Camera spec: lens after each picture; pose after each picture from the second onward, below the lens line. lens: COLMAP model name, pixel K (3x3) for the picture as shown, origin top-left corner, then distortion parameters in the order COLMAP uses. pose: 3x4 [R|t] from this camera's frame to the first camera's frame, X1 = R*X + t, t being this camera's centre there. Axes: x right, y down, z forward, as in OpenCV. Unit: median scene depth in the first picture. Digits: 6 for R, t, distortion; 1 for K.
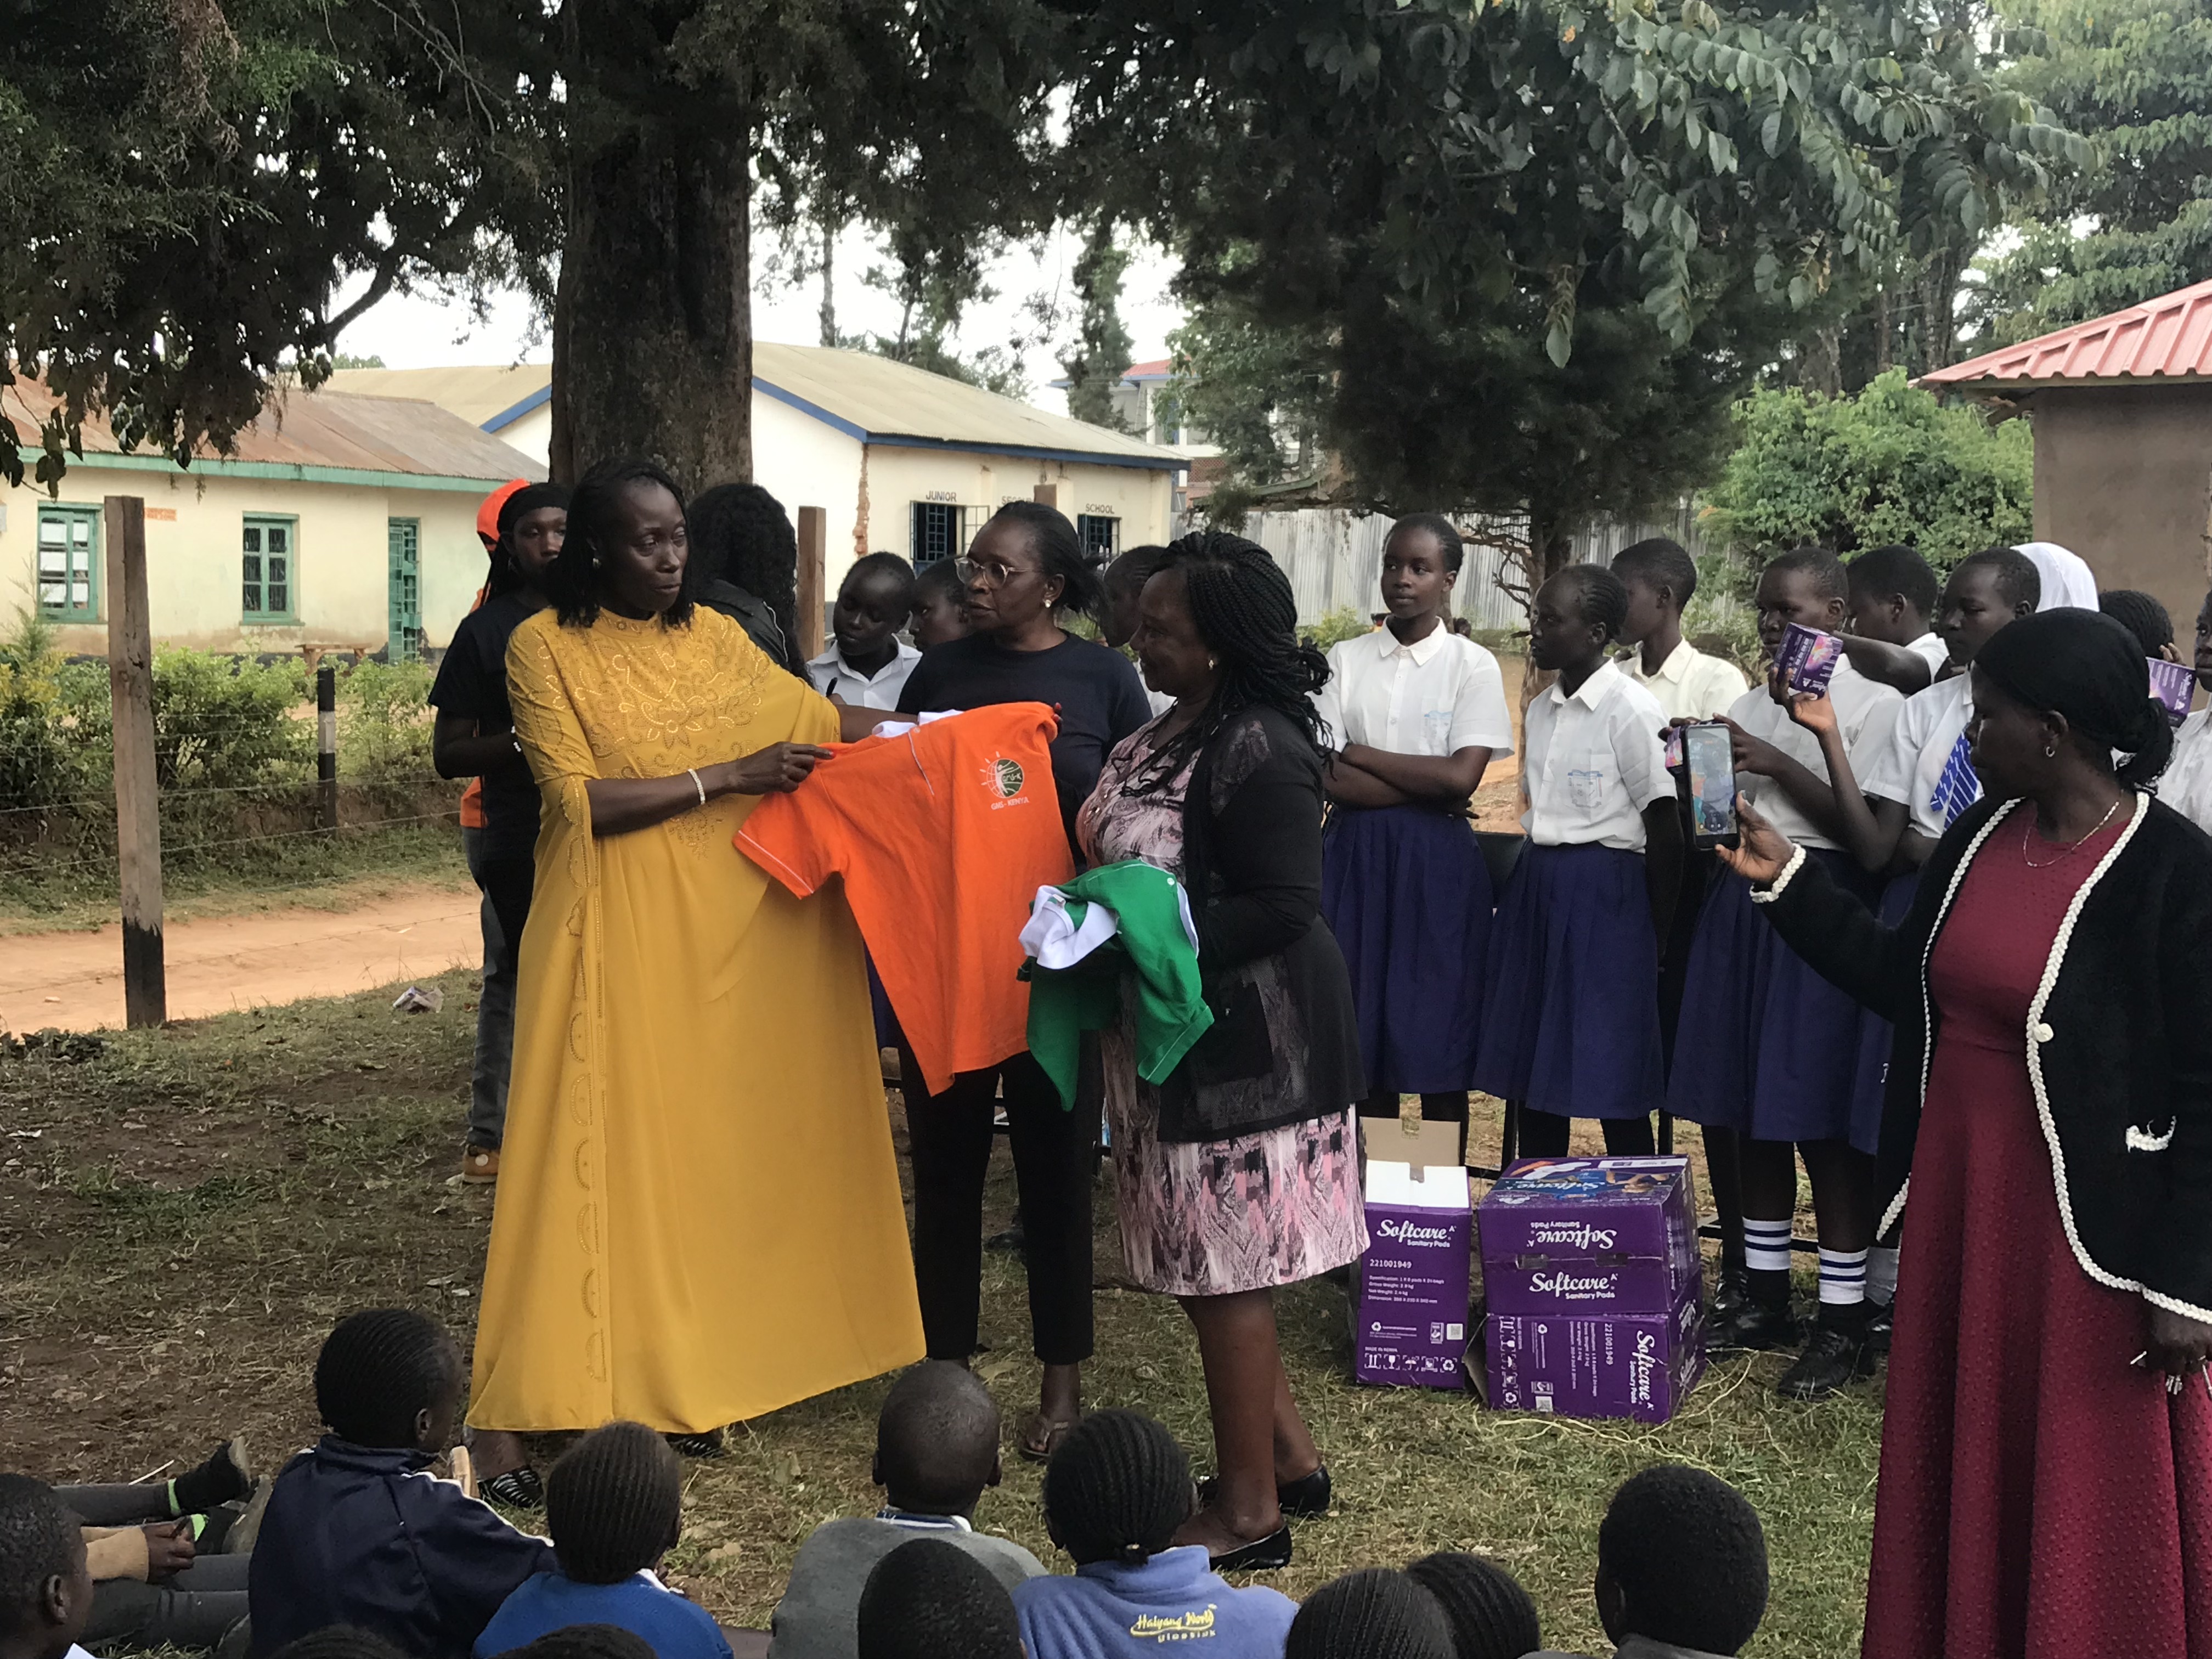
lens RADIAL K [[3271.1, 0, 1142.3], [0, 3271.1, 823.7], [0, 0, 1]] dist [0.100247, 0.000000]
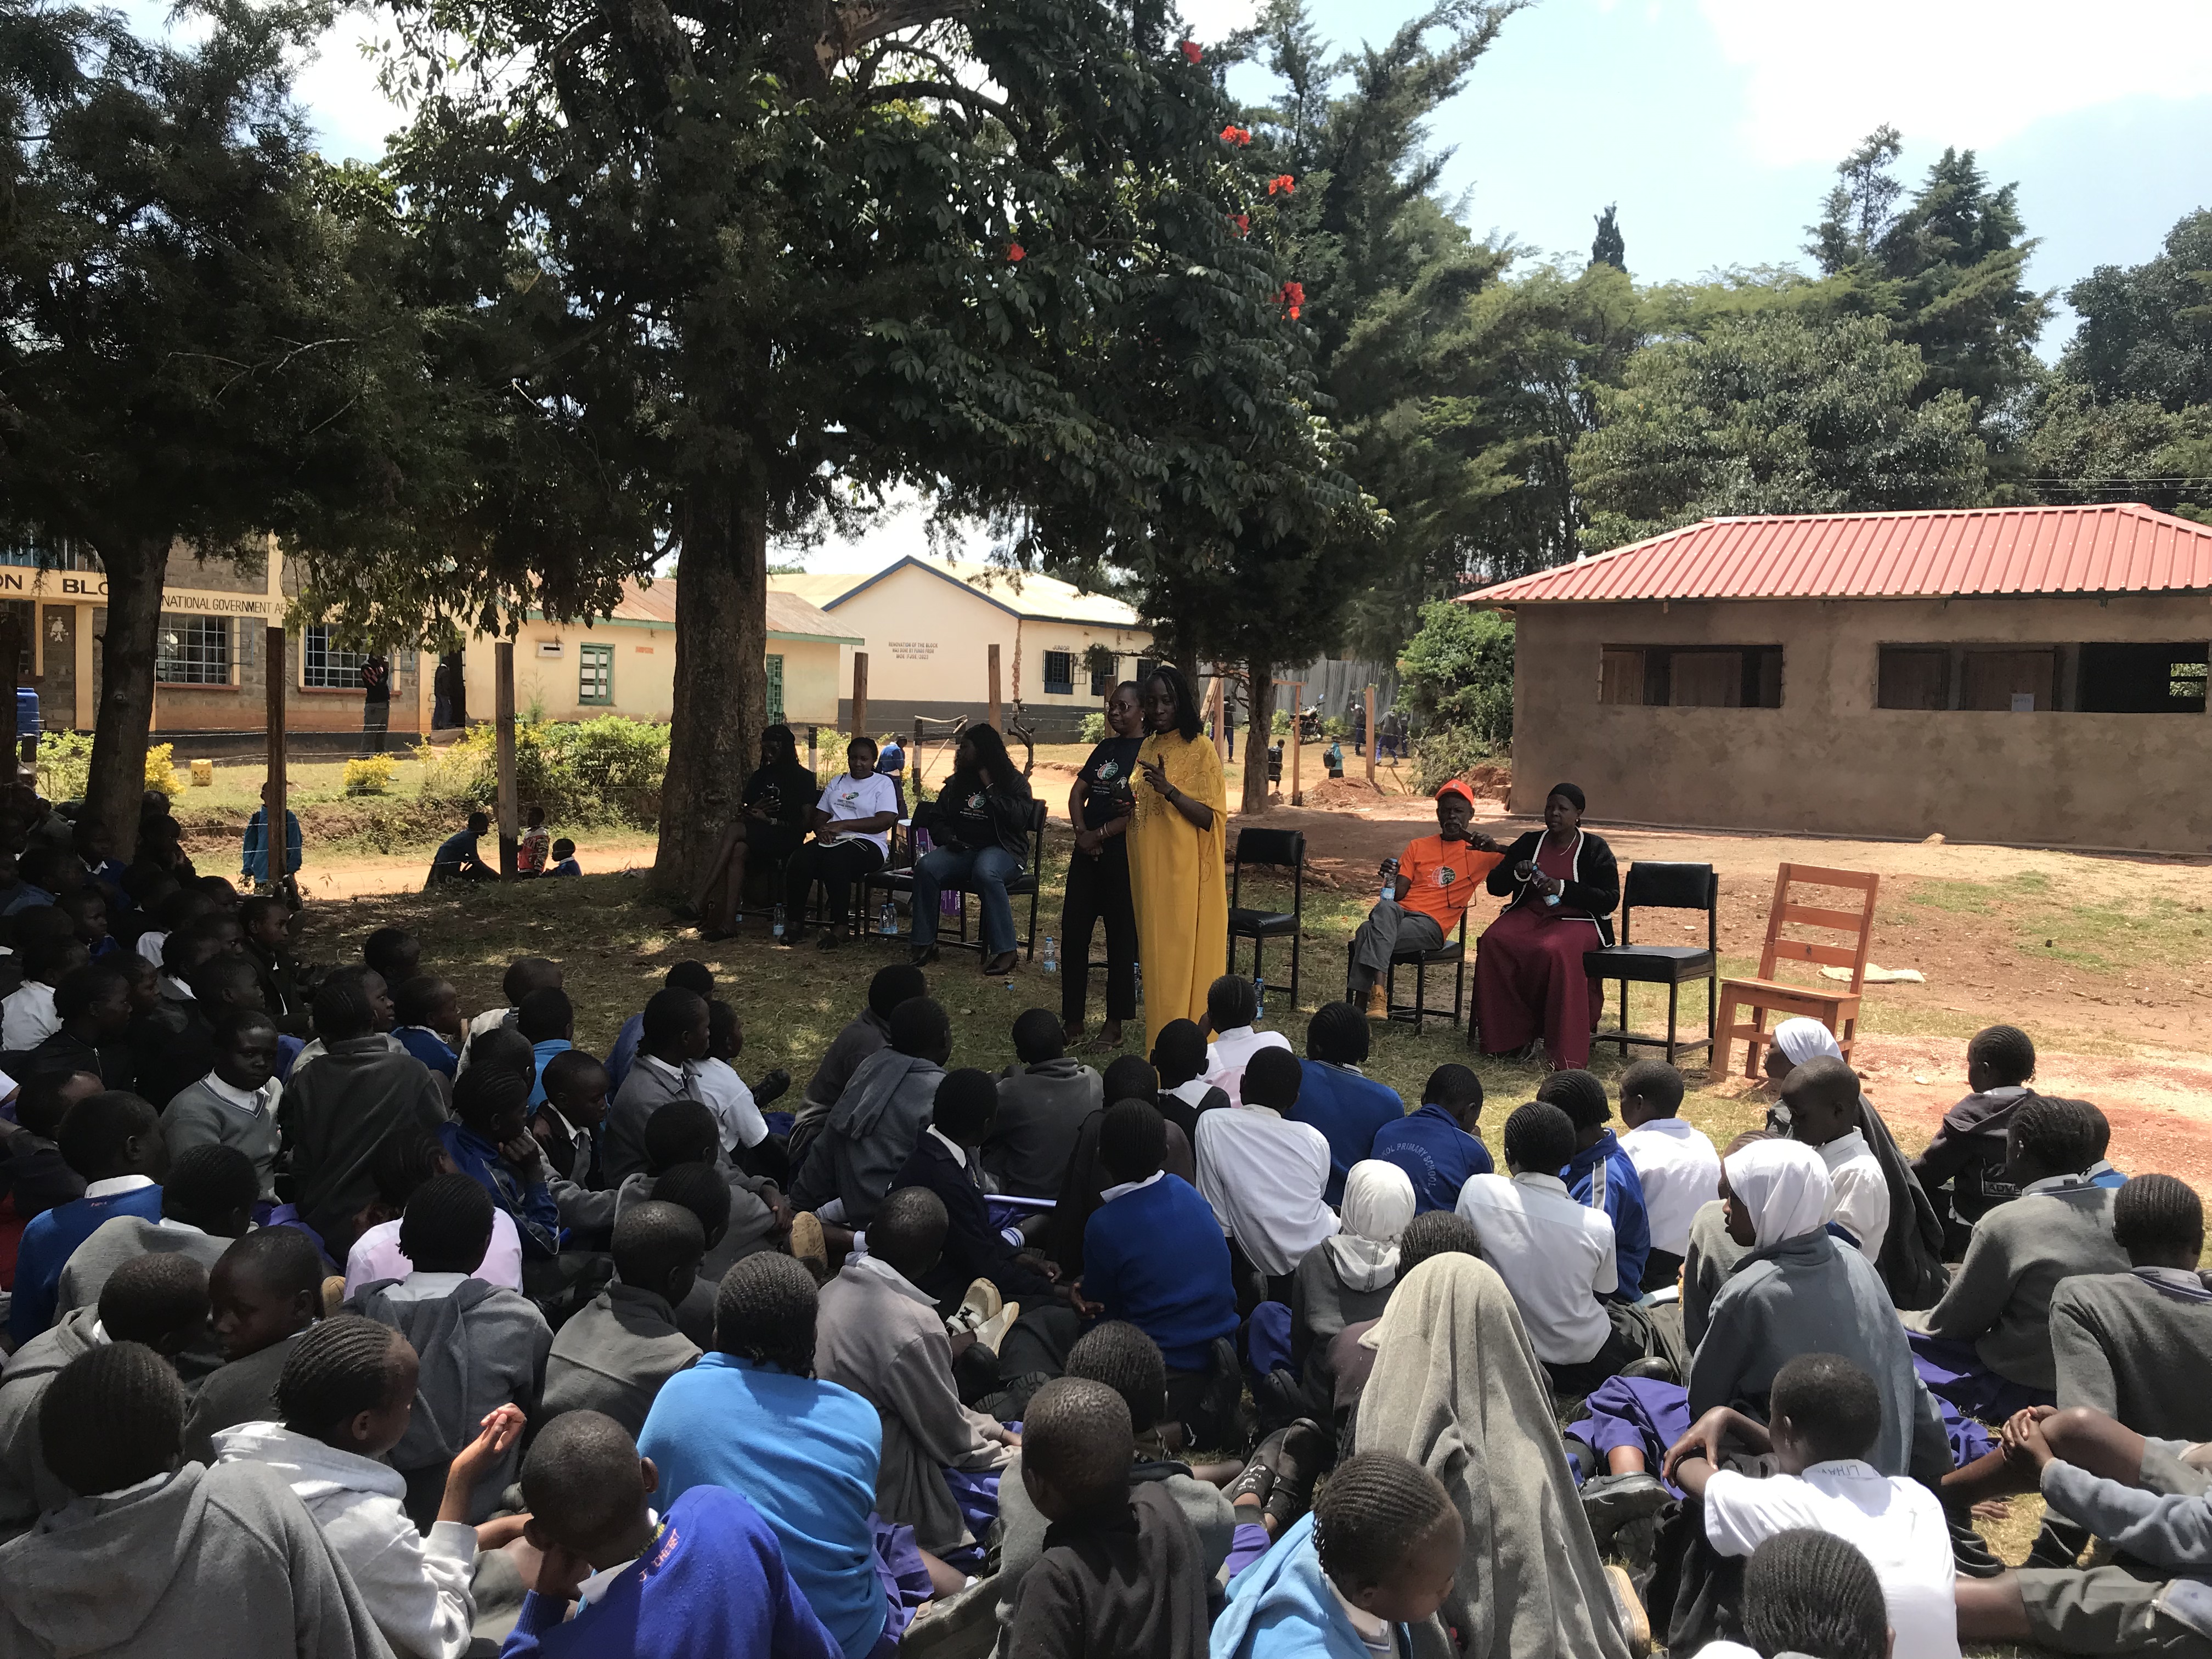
lens RADIAL K [[1817.4, 0, 1103.3], [0, 1817.4, 810.9], [0, 0, 1]] dist [0.061679, -0.009759]
pose [[0.997734, 0.024800, -0.062538, 0.076374], [-0.025475, 0.999625, -0.010030, 0.007711], [0.062266, 0.011601, 0.997992, -0.090283]]
